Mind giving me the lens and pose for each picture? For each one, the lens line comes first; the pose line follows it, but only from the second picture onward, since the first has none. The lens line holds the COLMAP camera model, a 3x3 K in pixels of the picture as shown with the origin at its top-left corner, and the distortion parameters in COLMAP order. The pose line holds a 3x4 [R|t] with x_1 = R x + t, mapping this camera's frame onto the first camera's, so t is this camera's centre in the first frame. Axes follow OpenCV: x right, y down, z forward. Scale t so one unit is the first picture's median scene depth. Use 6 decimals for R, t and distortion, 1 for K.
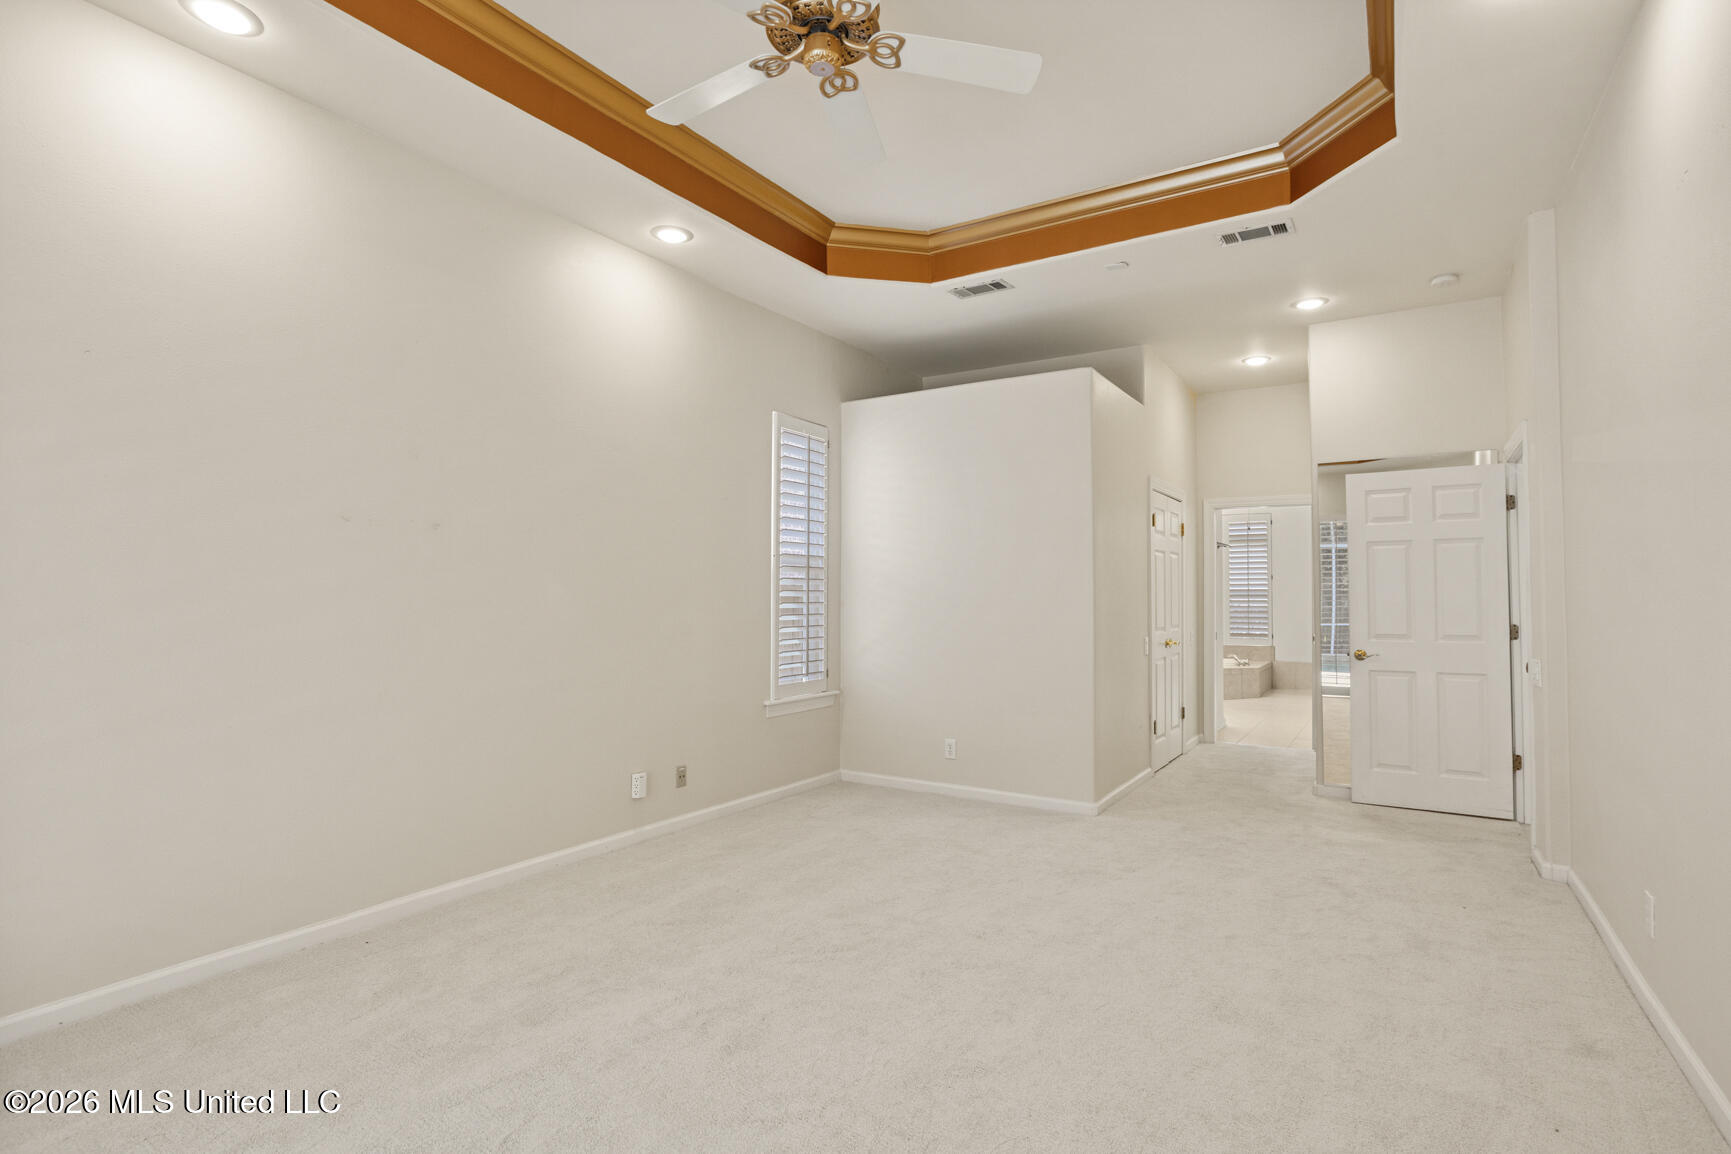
lens RADIAL K [[844.9, 0, 865.9], [0, 844.9, 580.6], [0, 0, 1]] dist [-0.045854, 0.027068]
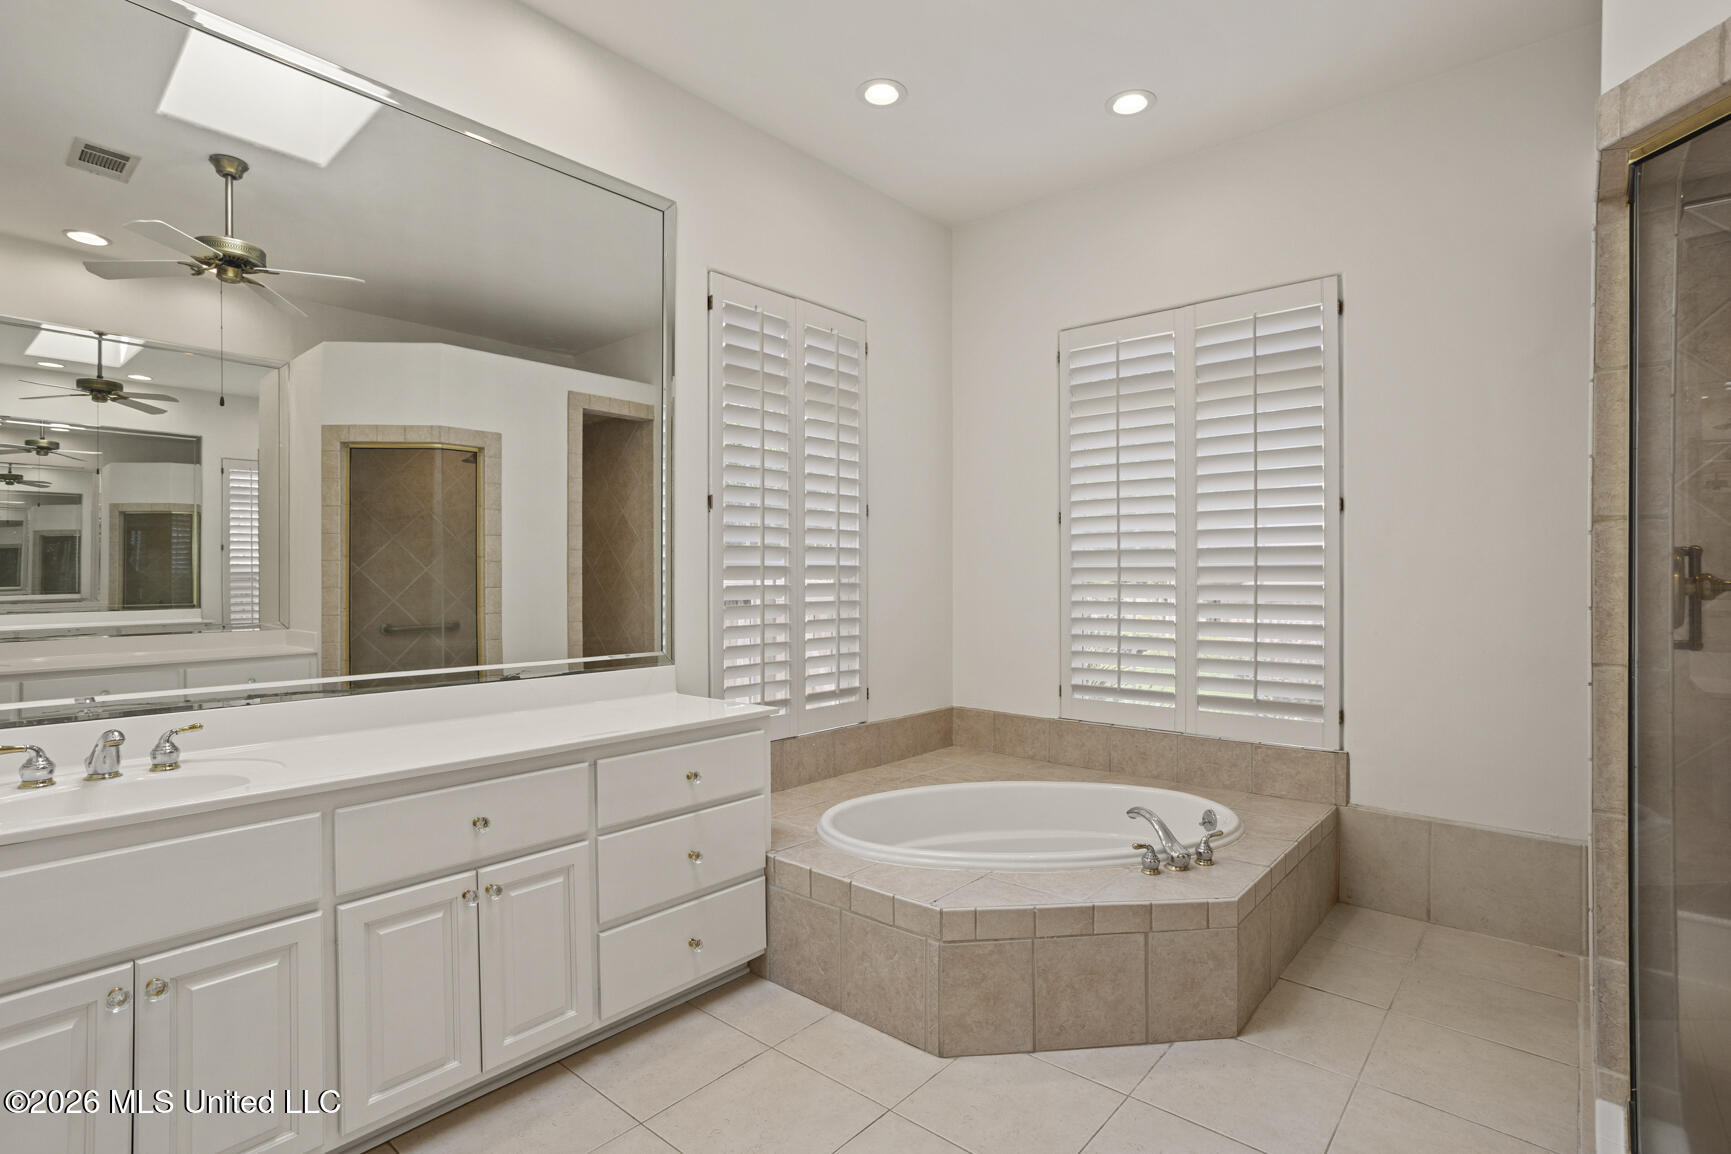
lens RADIAL K [[844.9, 0, 867.4], [0, 844.9, 578.8], [0, 0, 1]] dist [-0.045854, 0.027068]
pose [[0.990204, -0.002956, -0.139596, 0.370361], [0.006320, 0.999700, 0.023656, 0.014040], [0.139484, -0.024307, 0.989926, 0.708752]]
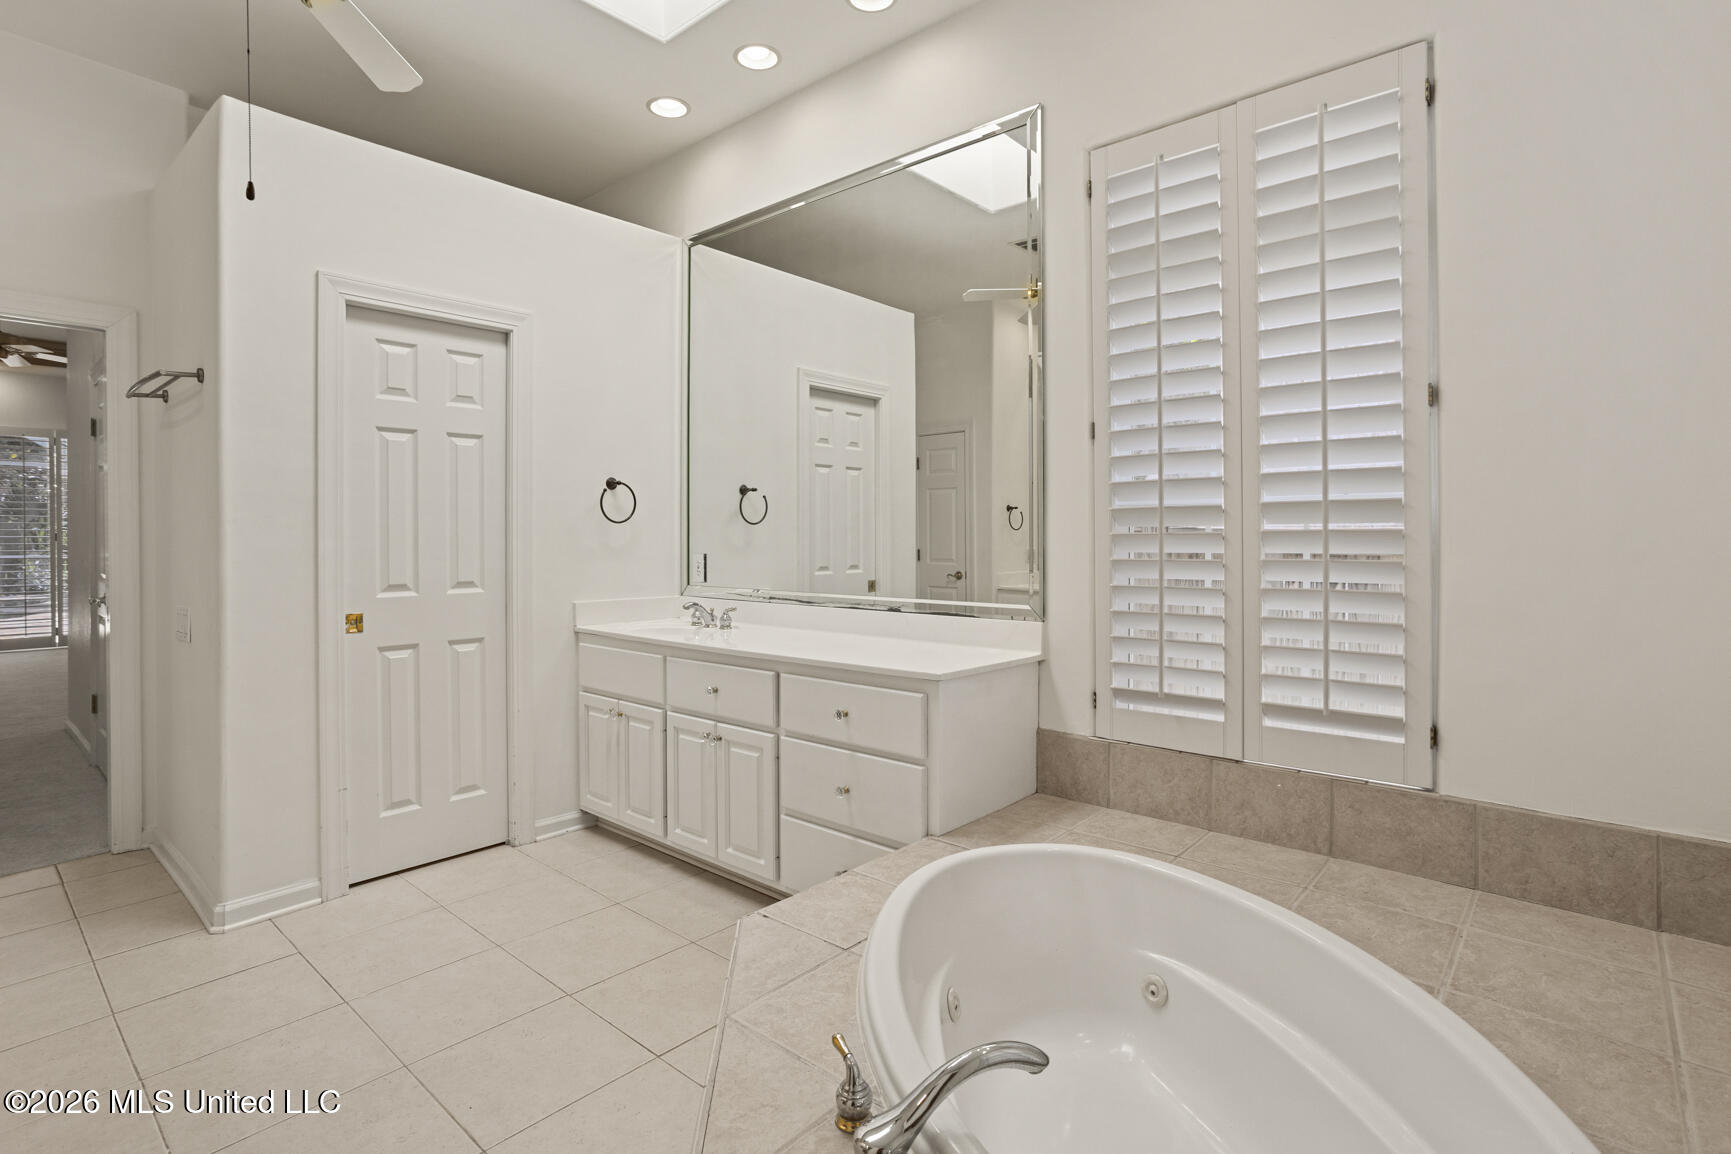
lens RADIAL K [[844.9, 0, 872.0], [0, 844.9, 539.4], [0, 0, 1]] dist [-0.045854, 0.027068]
pose [[-0.145333, 0.006721, -0.989360, 0.509838], [0.028715, 0.999584, 0.002572, 0.021448], [0.988966, -0.028035, -0.145465, 0.941581]]
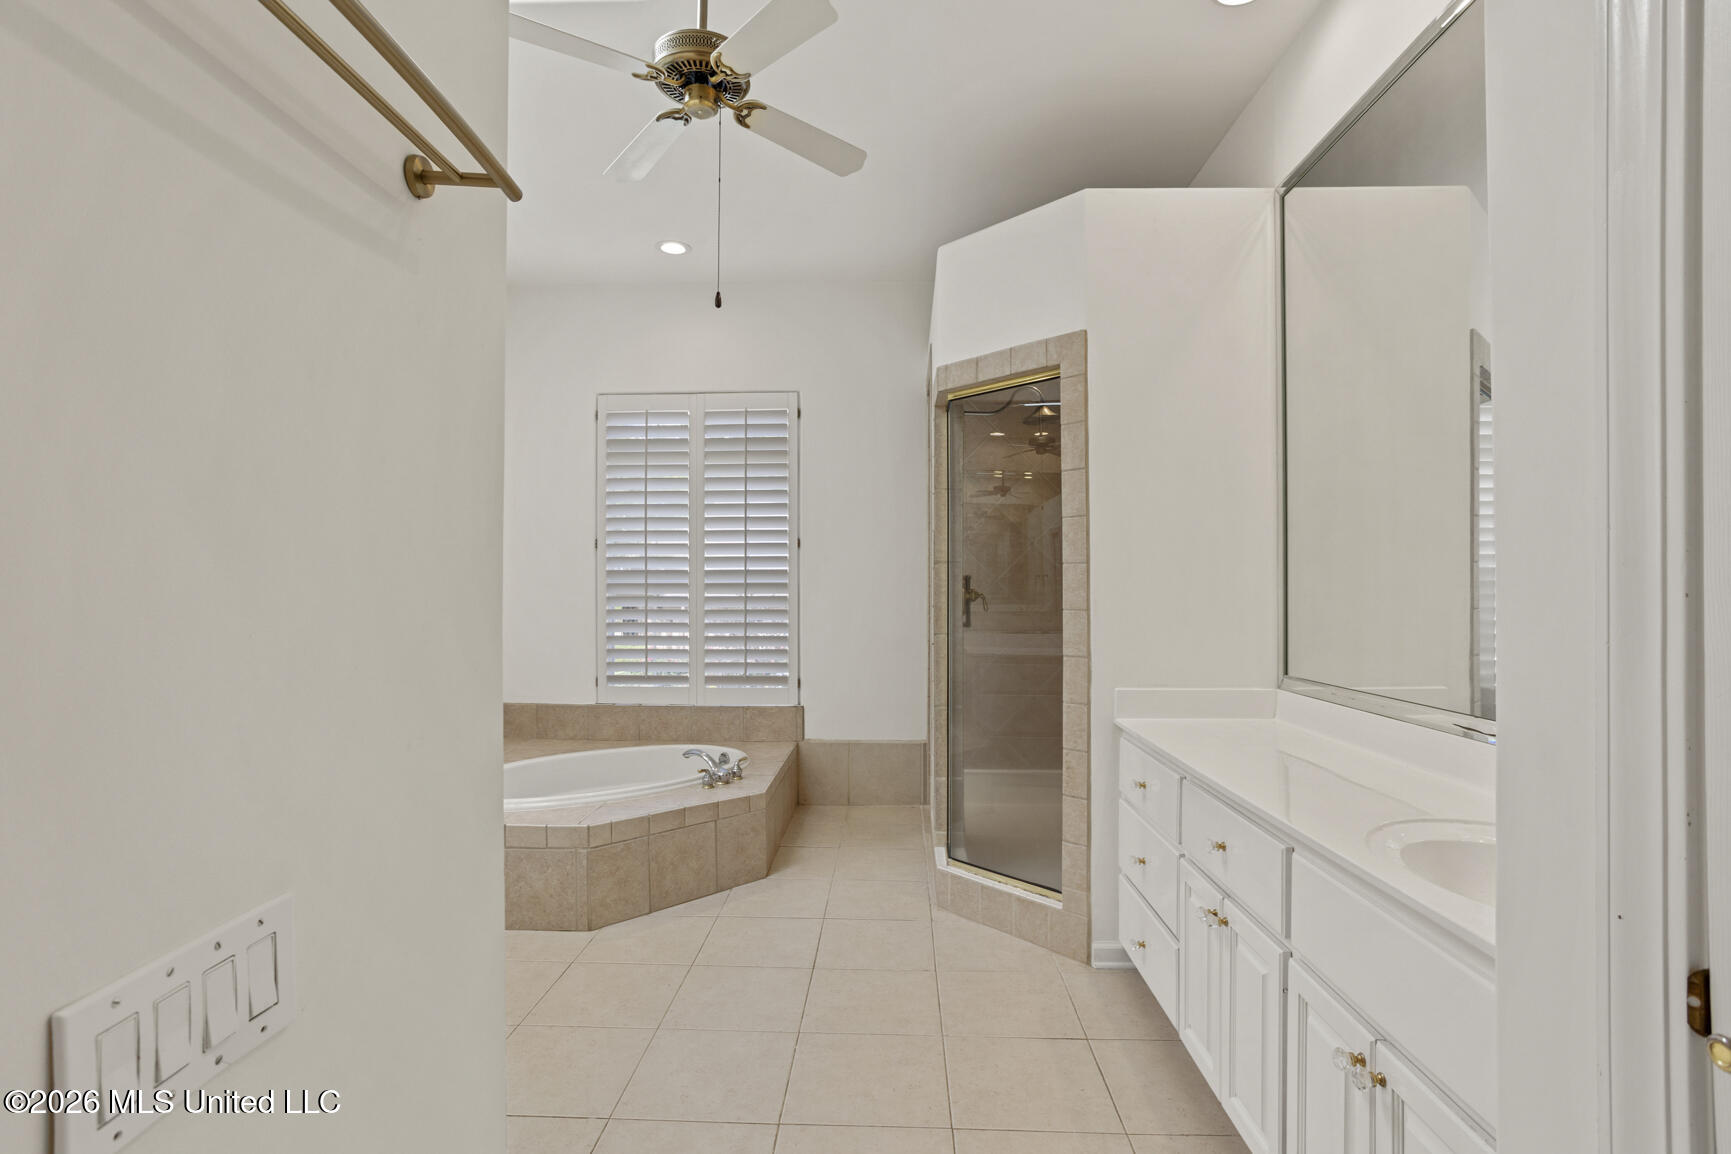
lens RADIAL K [[844.9, 0, 865.4], [0, 844.9, 583.2], [0, 0, 1]] dist [-0.045854, 0.027068]
pose [[0.859755, 0.001209, 0.510705, 0.298939], [-0.008462, 0.999894, 0.011879, 0.011745], [-0.510636, -0.014535, 0.859674, 0.621547]]
